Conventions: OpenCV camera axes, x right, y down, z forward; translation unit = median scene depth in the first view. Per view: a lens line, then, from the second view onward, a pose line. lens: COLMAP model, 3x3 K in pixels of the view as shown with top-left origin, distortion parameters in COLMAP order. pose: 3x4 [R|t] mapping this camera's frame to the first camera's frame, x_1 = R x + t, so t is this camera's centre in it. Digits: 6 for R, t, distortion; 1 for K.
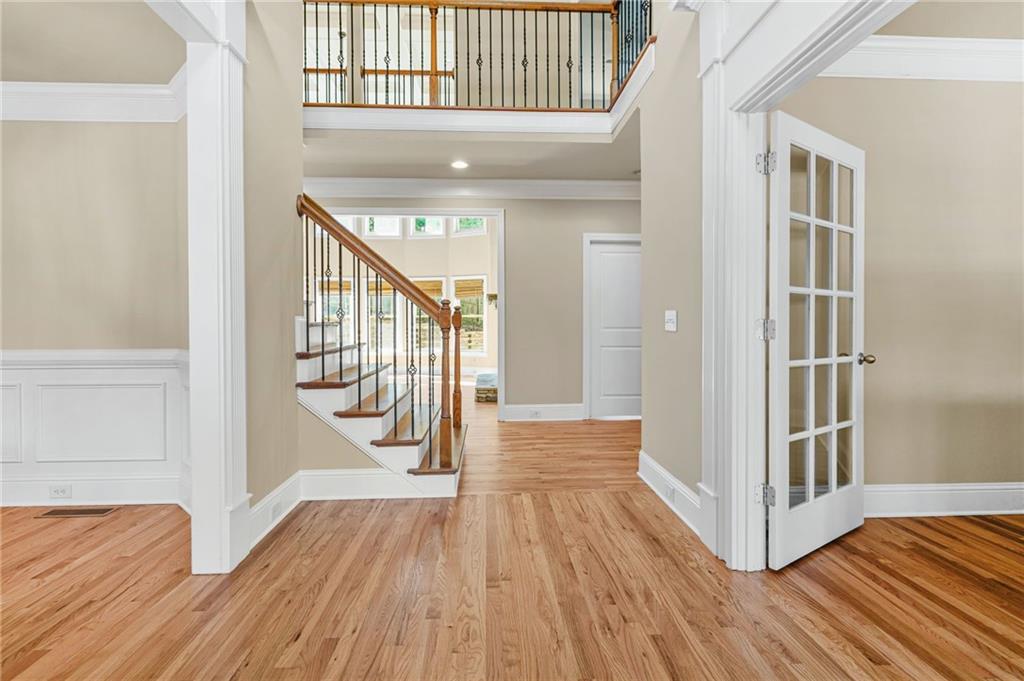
lens RADIAL K [[479.9, 0, 511.7], [0, 479.9, 332.2], [0, 0, 1]] dist [-0.055991, 0.022829]
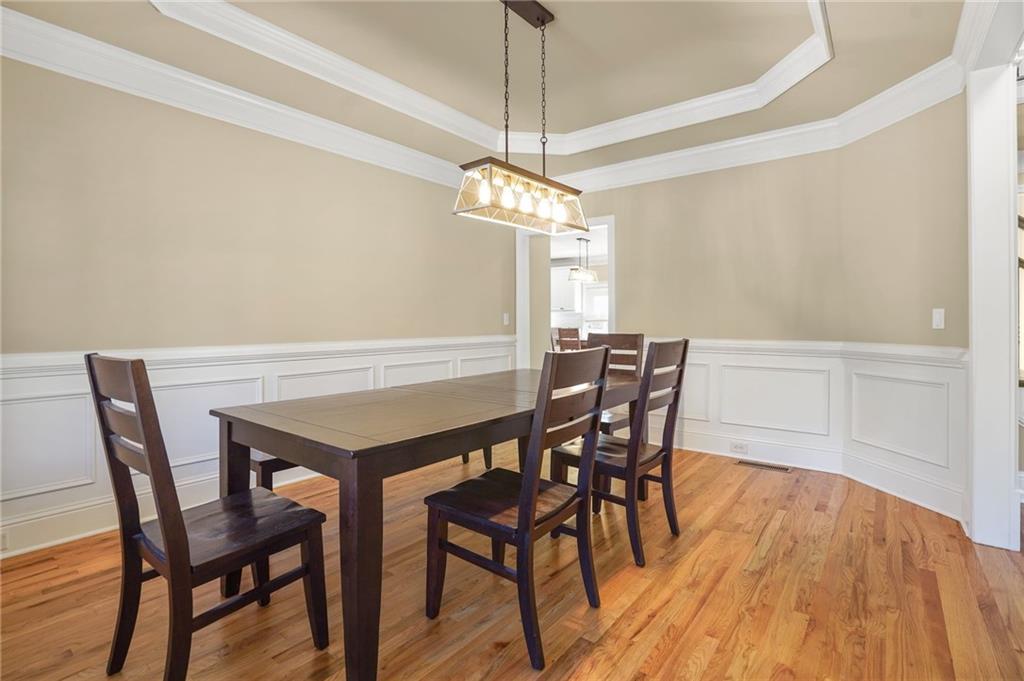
lens RADIAL K [[479.9, 0, 511.7], [0, 479.9, 332.2], [0, 0, 1]] dist [-0.055991, 0.022829]
pose [[0.752917, 0.025047, -0.657639, -0.723742], [-0.012405, 0.999638, 0.023870, -0.012972], [0.657999, -0.009814, 0.752955, -0.550194]]
